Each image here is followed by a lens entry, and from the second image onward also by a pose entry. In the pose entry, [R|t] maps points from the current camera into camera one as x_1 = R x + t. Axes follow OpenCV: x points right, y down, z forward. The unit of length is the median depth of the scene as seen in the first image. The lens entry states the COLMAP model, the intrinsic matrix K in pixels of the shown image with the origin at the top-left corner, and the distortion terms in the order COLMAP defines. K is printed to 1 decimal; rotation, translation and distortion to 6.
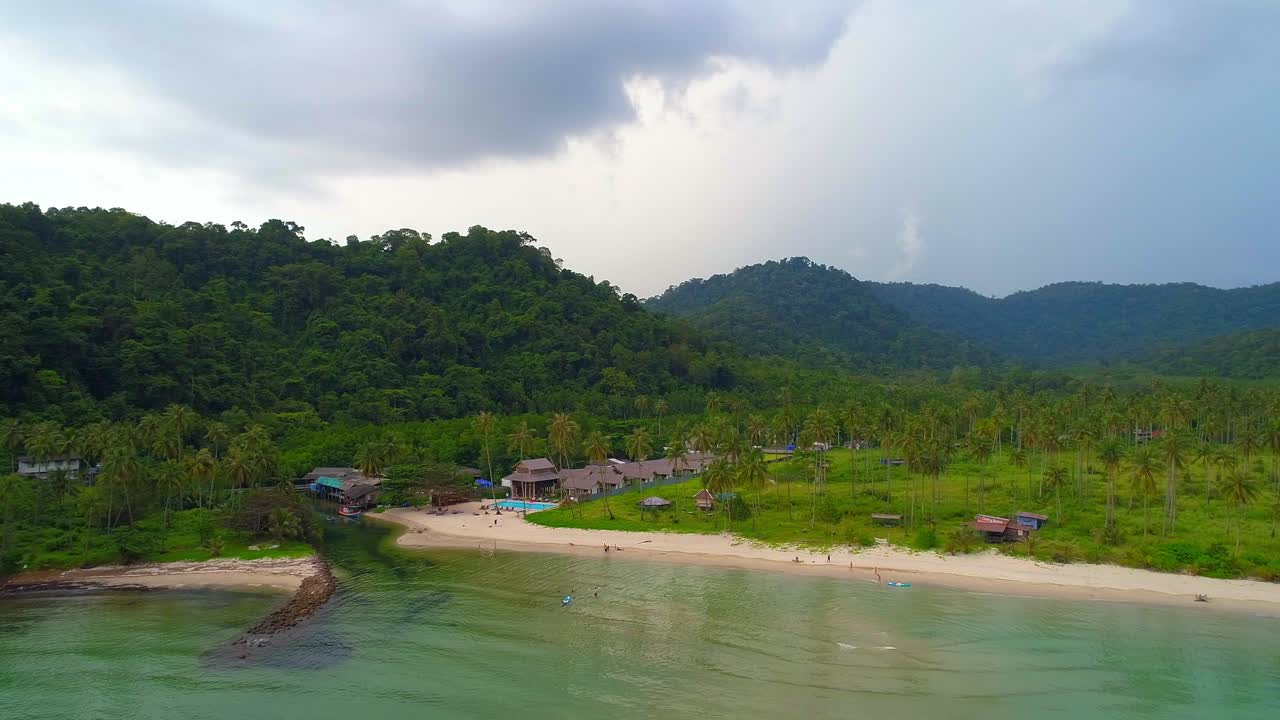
lens RADIAL K [[901.4, 0, 640.0], [0, 901.4, 360.0], [0, 0, 1]] dist [0.004237, 0.003585]
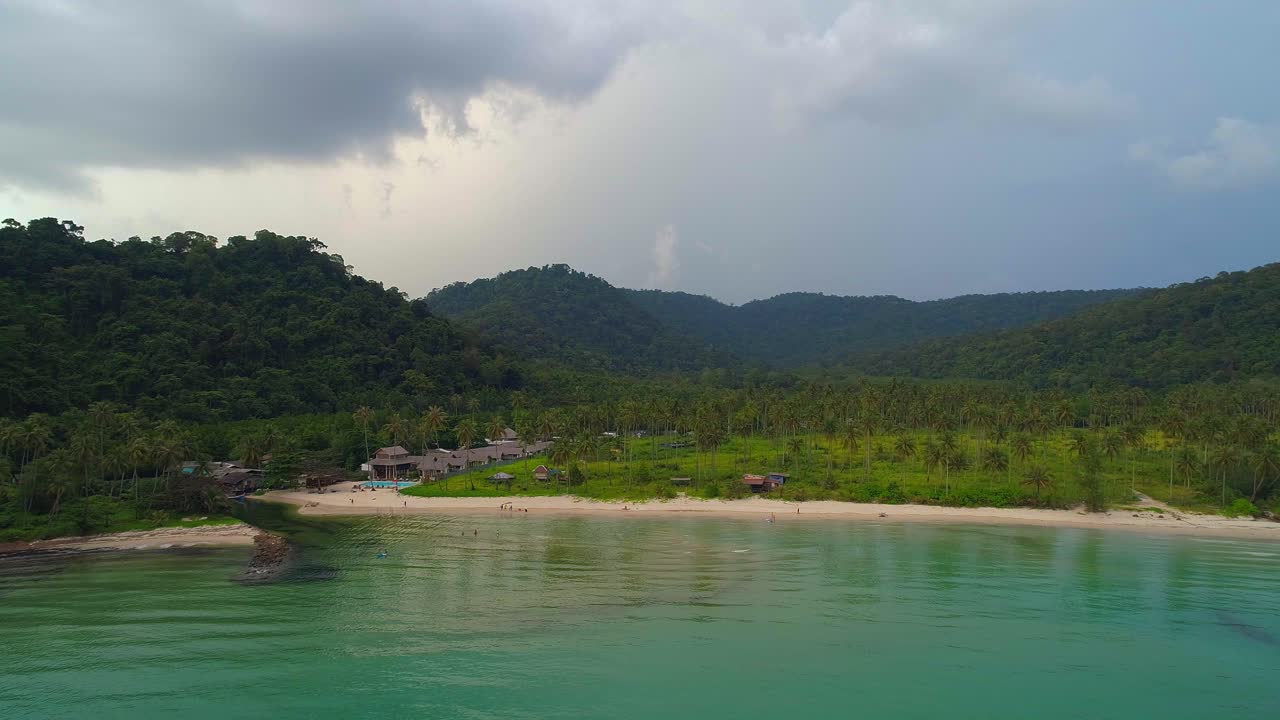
lens RADIAL K [[901.4, 0, 640.0], [0, 901.4, 360.0], [0, 0, 1]] dist [0.004237, 0.003585]
pose [[0.962843, 0.001380, 0.270057, -0.060012], [-0.000678, 0.999996, -0.002691, -0.000721], [-0.270059, 0.002408, 0.962841, -0.114041]]
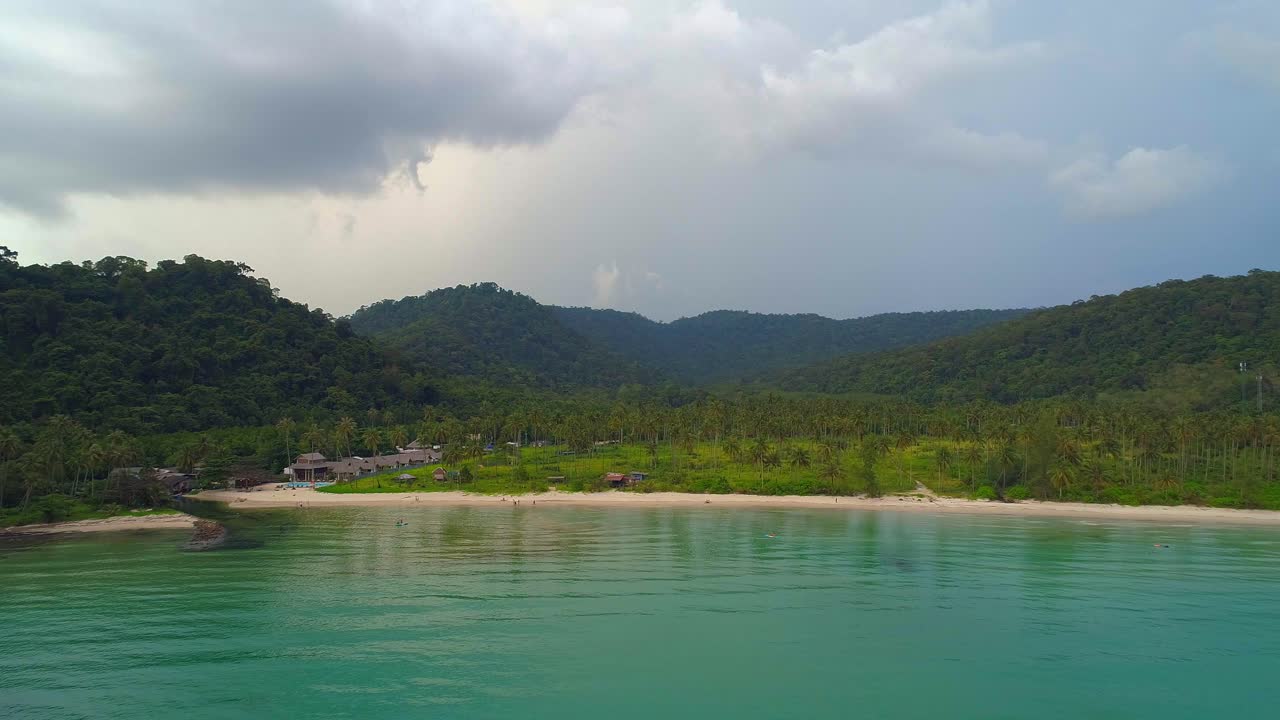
lens RADIAL K [[901.4, 0, 640.0], [0, 901.4, 360.0], [0, 0, 1]] dist [0.004237, 0.003585]
pose [[0.941123, 0.006104, 0.338010, -0.053759], [0.000788, 0.999795, -0.020249, -0.002274], [-0.338064, 0.019323, 0.940925, -0.232505]]
